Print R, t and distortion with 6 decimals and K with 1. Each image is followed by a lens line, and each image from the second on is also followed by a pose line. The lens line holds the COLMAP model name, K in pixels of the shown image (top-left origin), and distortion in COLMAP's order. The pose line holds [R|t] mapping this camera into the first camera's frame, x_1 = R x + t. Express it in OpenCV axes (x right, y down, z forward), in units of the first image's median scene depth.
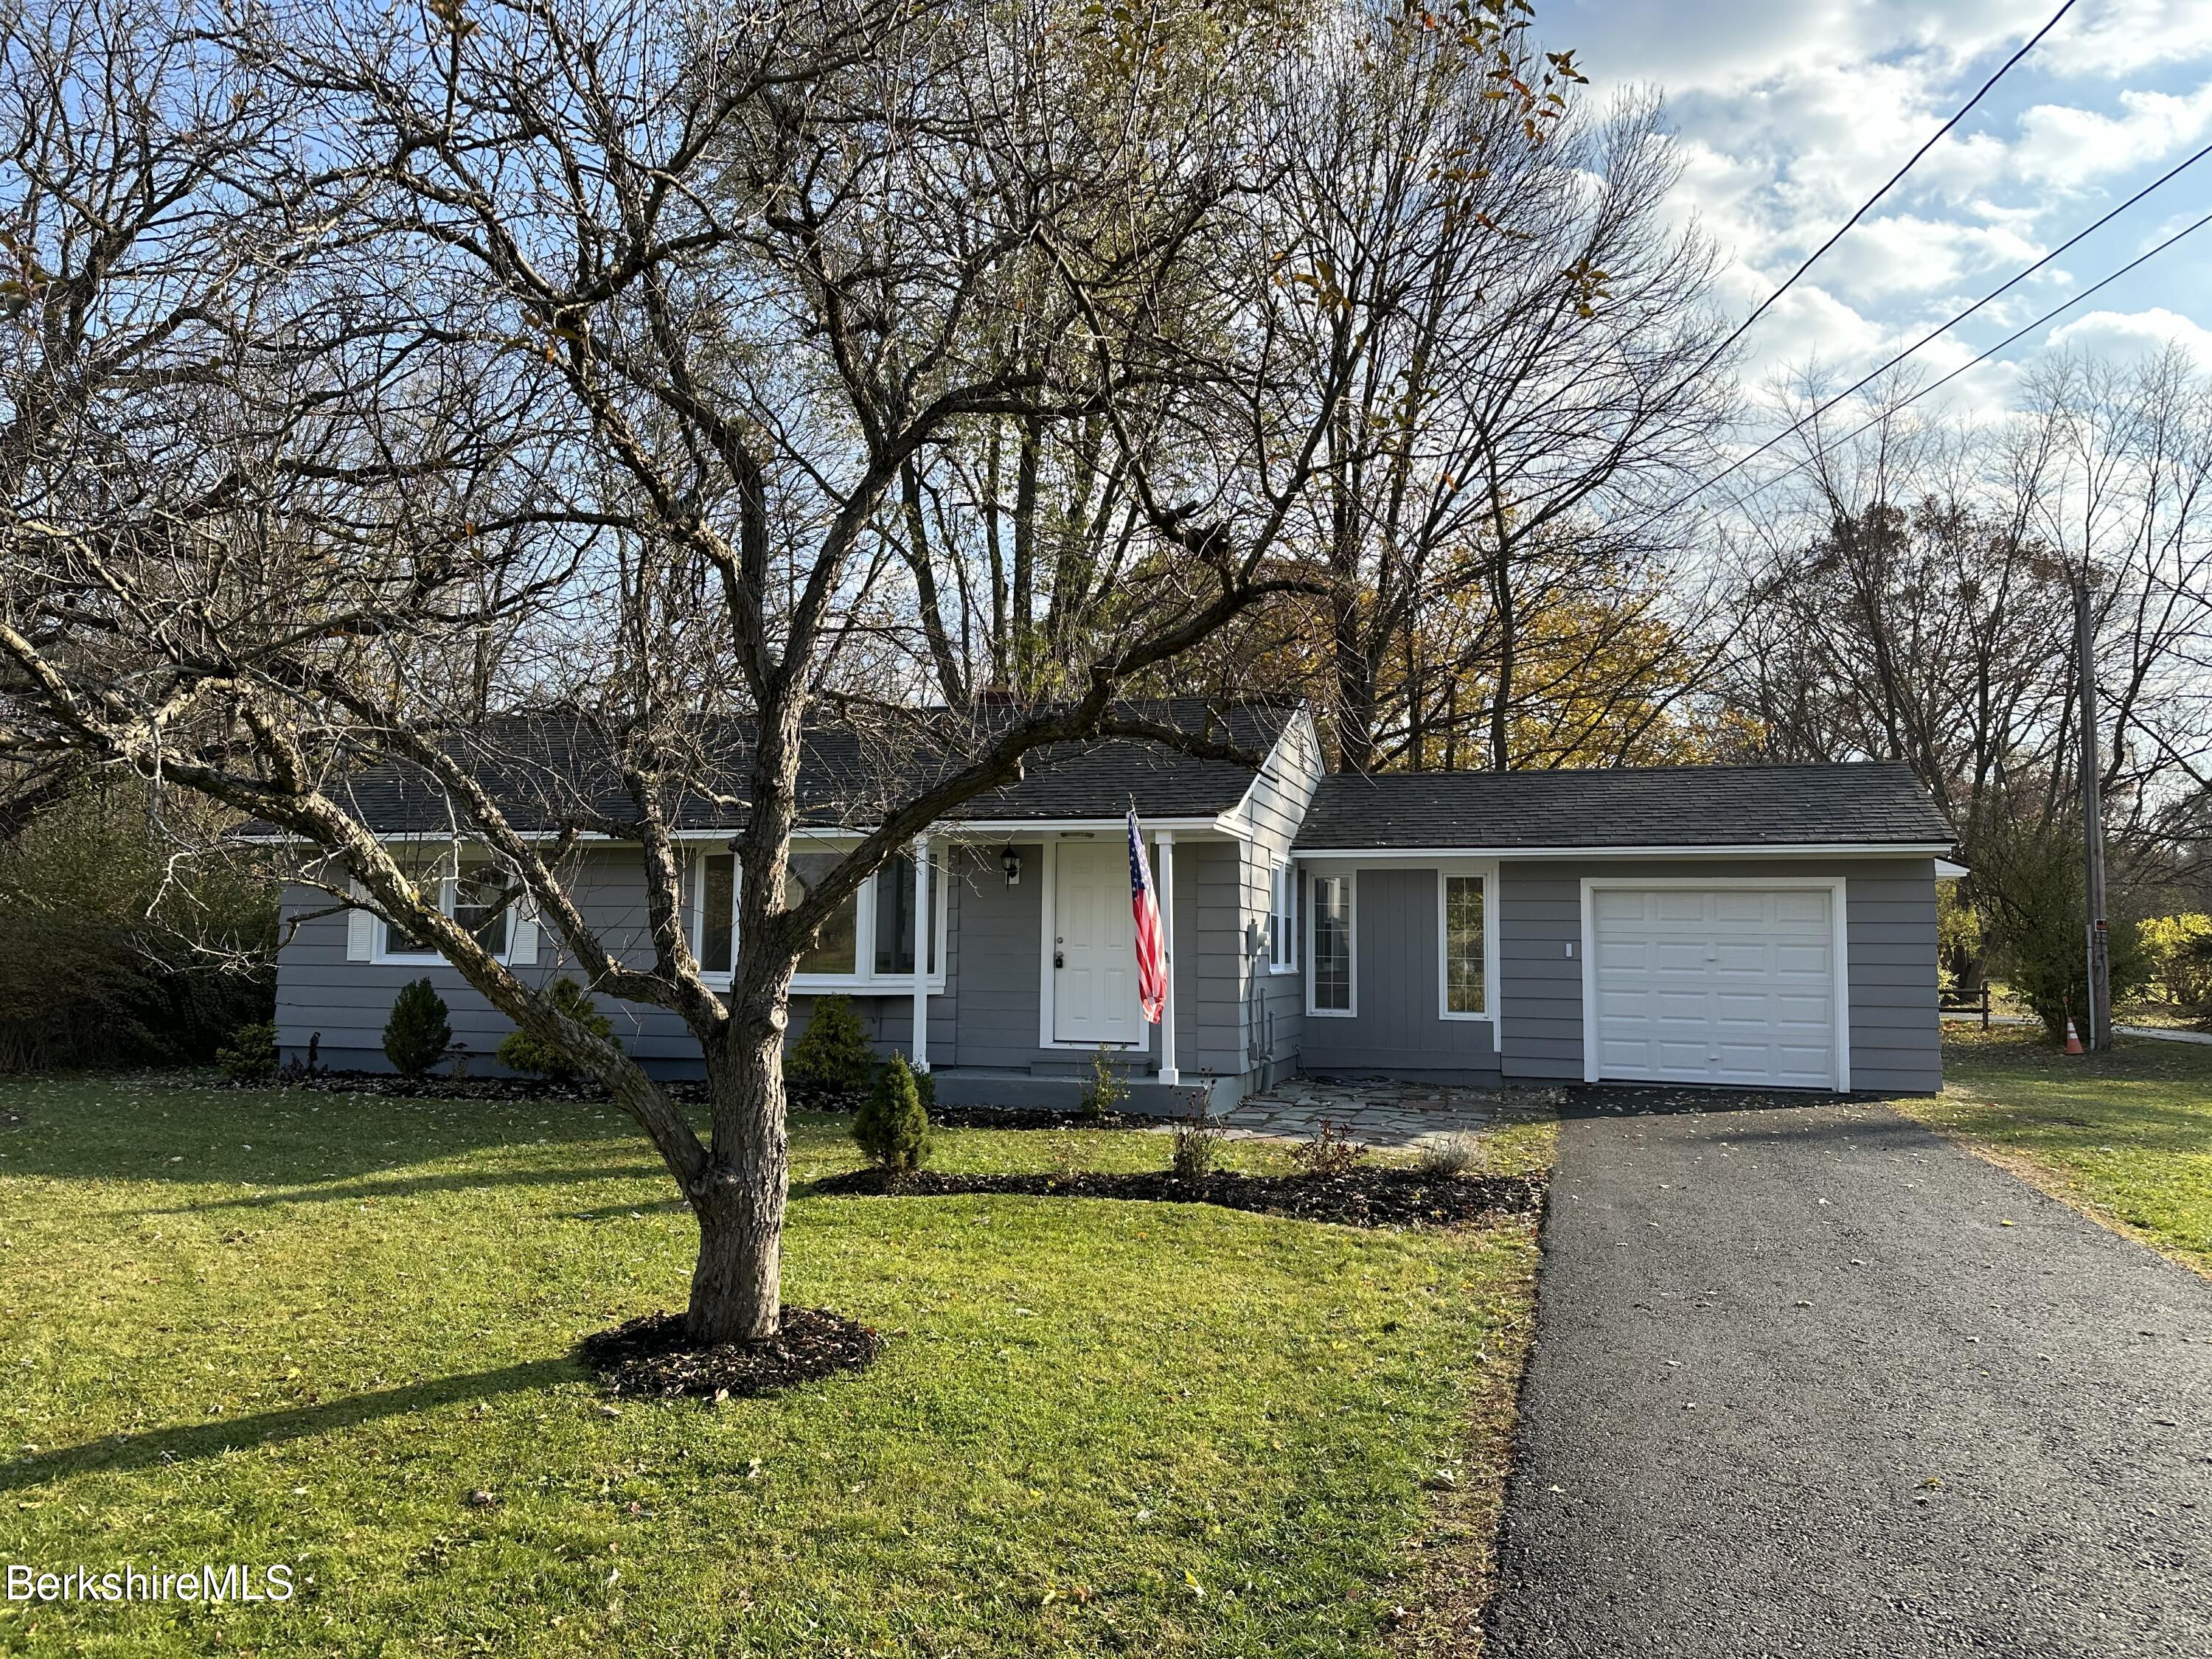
lens RADIAL K [[1578.3, 0, 1093.0], [0, 1578.3, 840.1], [0, 0, 1]] dist [-0.000400, -0.001228]
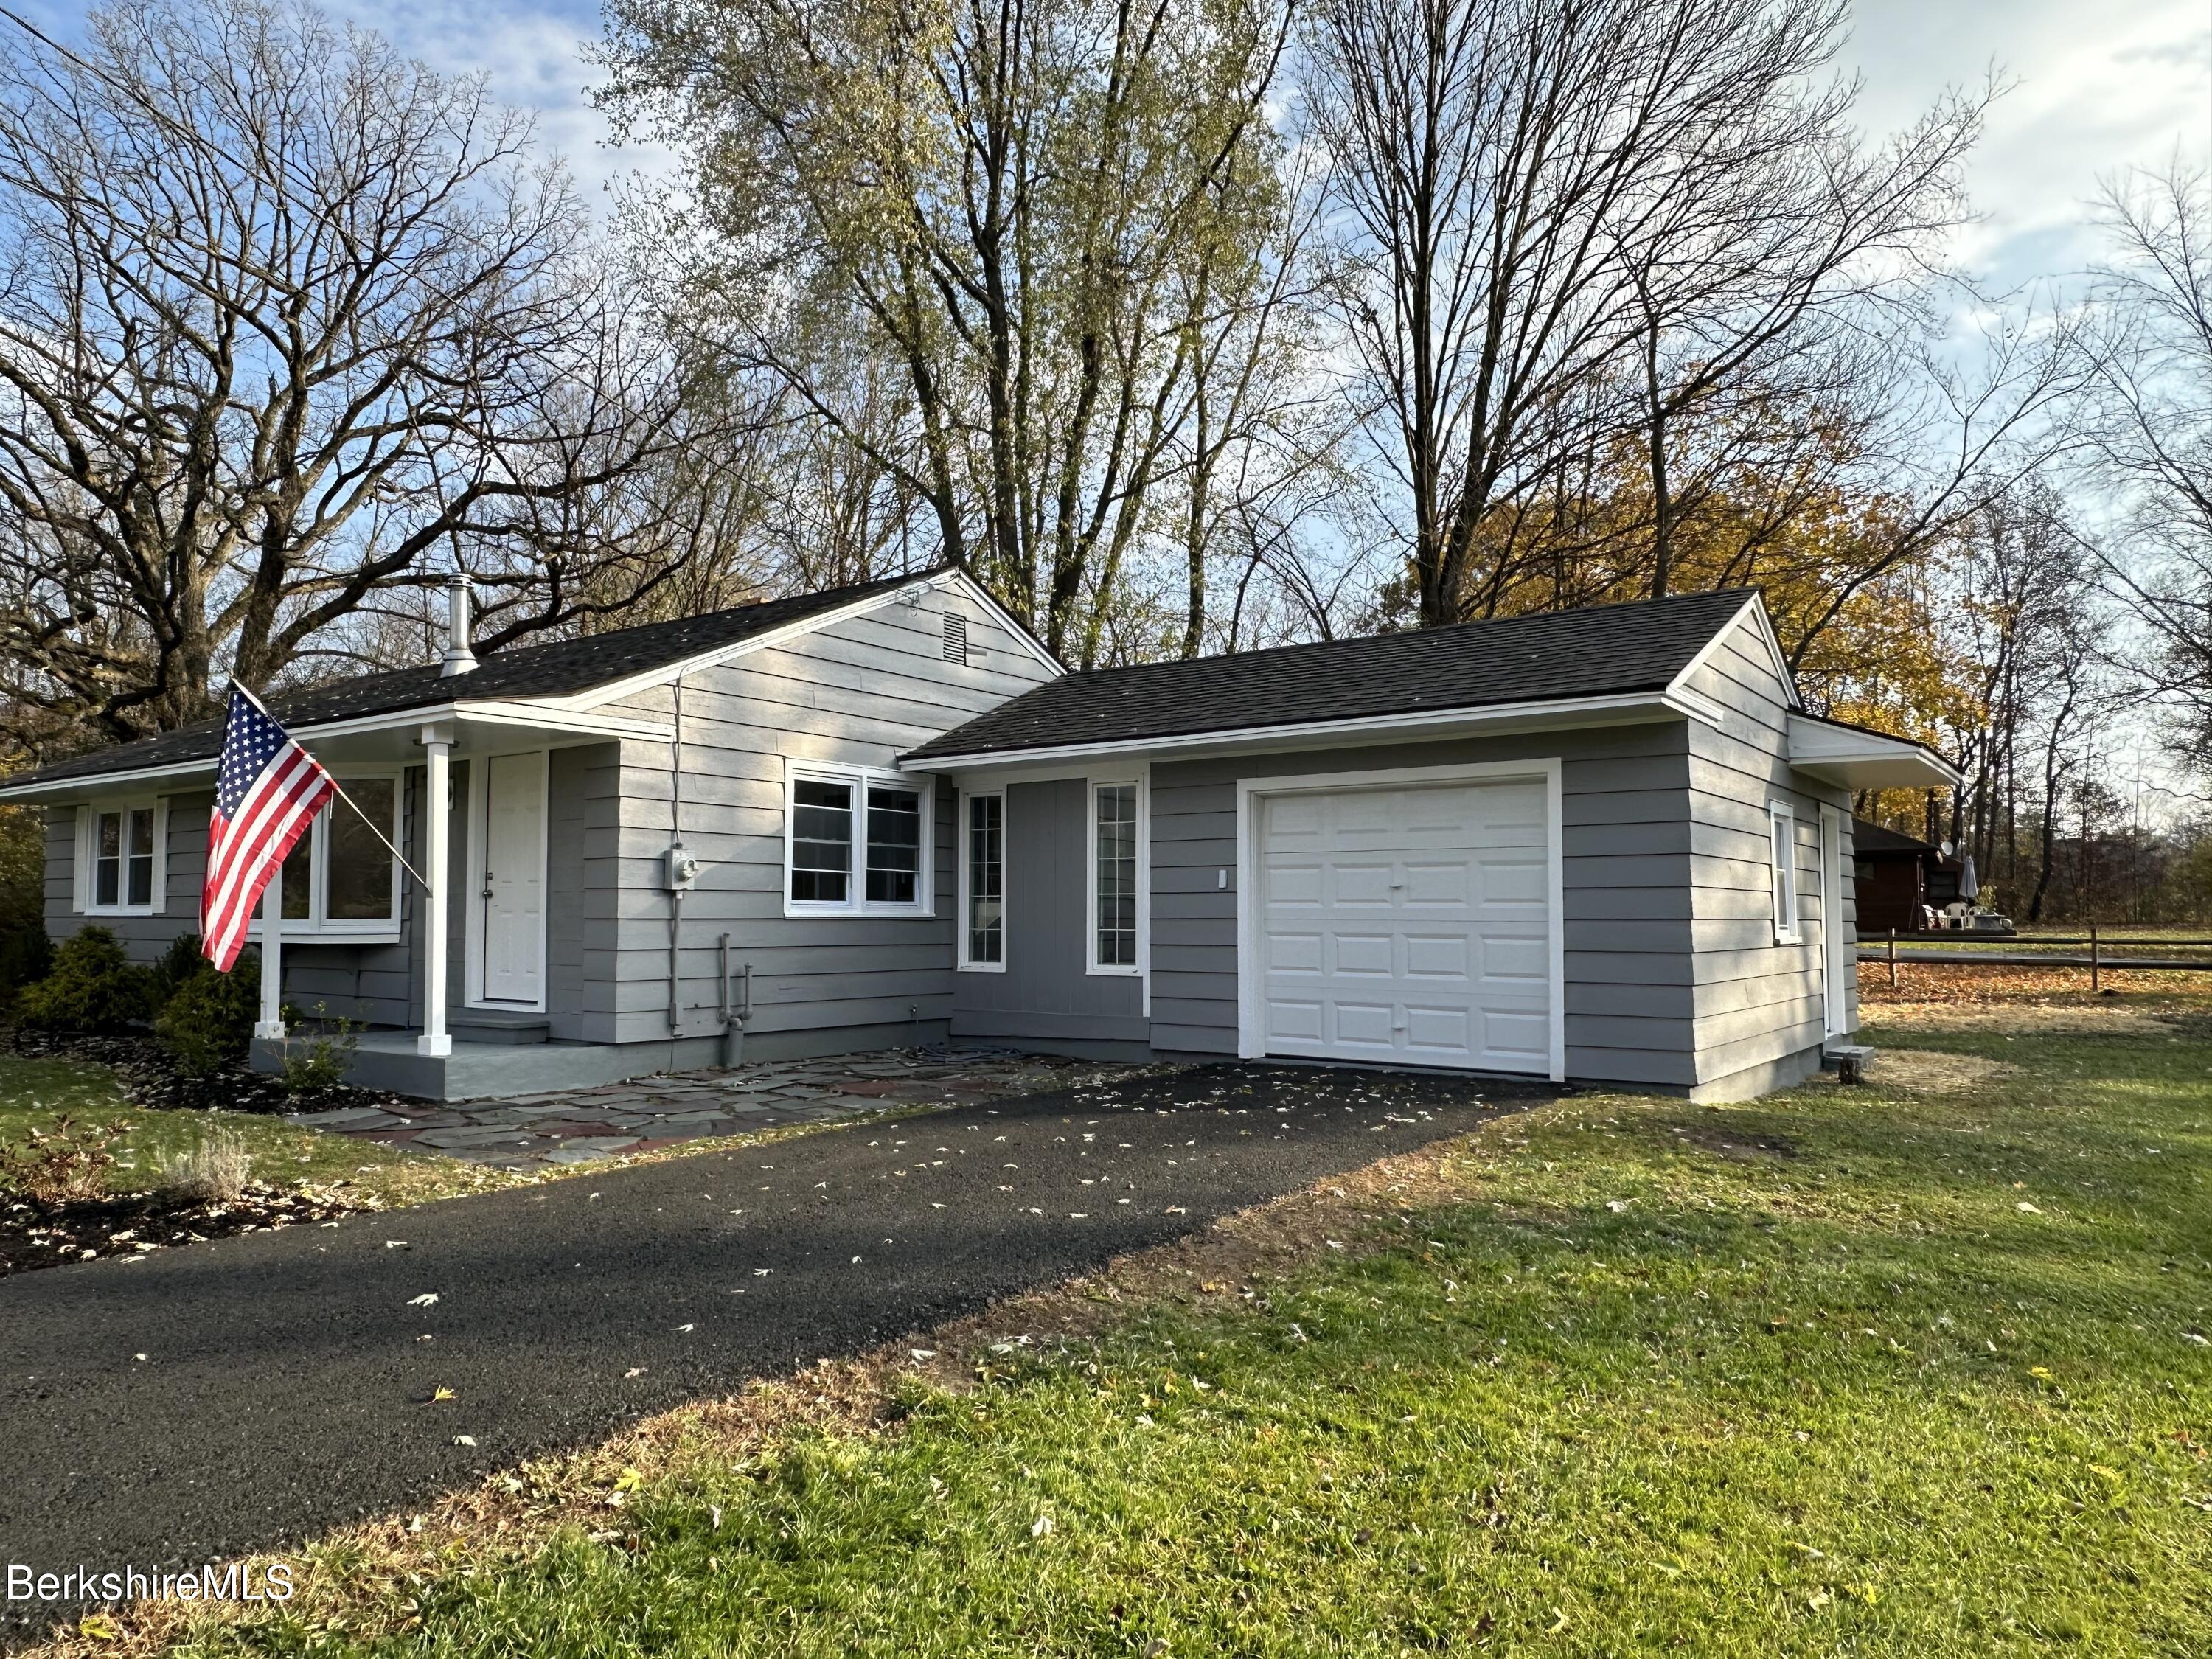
lens RADIAL K [[1458.5, 0, 1084.5], [0, 1458.5, 843.3], [0, 0, 1]] dist [-0.002452, 0.000503]
pose [[0.952272, -0.028065, -0.303958, 0.447639], [0.032609, 0.999419, 0.009883, 0.044571], [0.303504, -0.019323, 0.952634, 0.338104]]
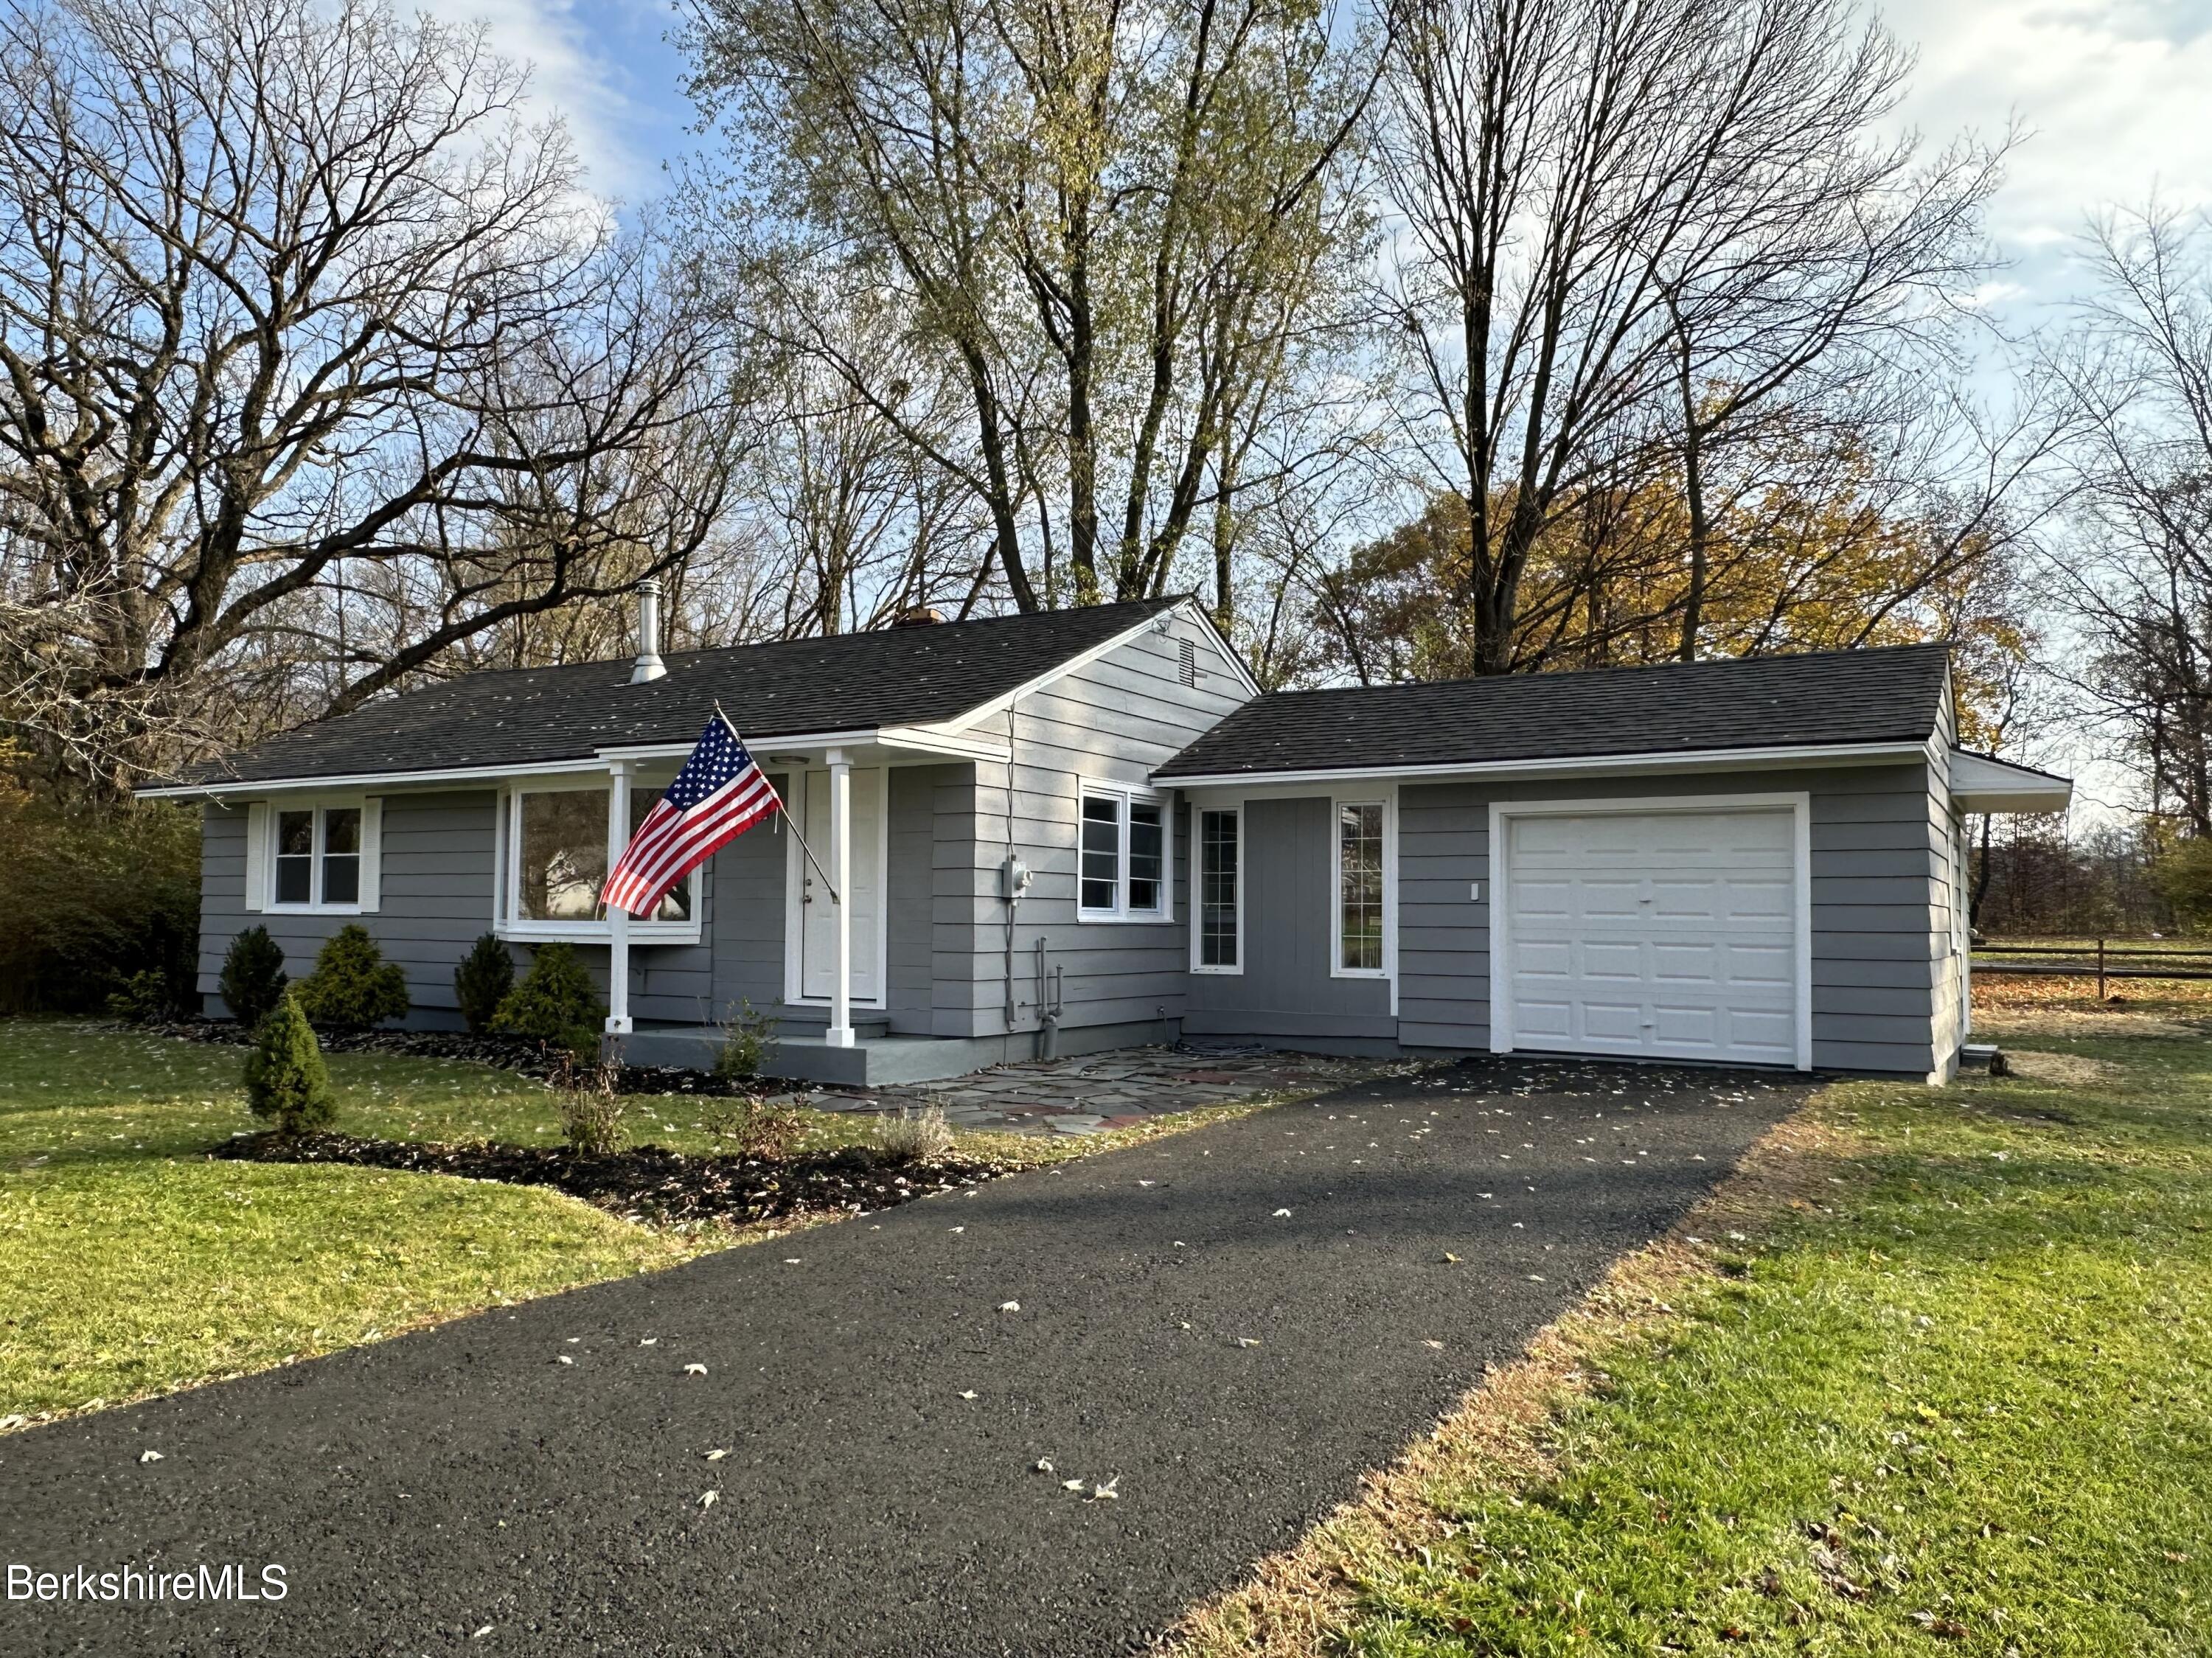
lens RADIAL K [[1578.1, 0, 1093.0], [0, 1578.1, 839.6], [0, 0, 1]] dist [-0.000400, -0.001228]
pose [[0.975136, -0.015799, -0.221042, 0.290656], [0.019200, 0.999728, 0.013243, 0.028501], [0.220772, -0.017157, 0.975174, 0.164401]]
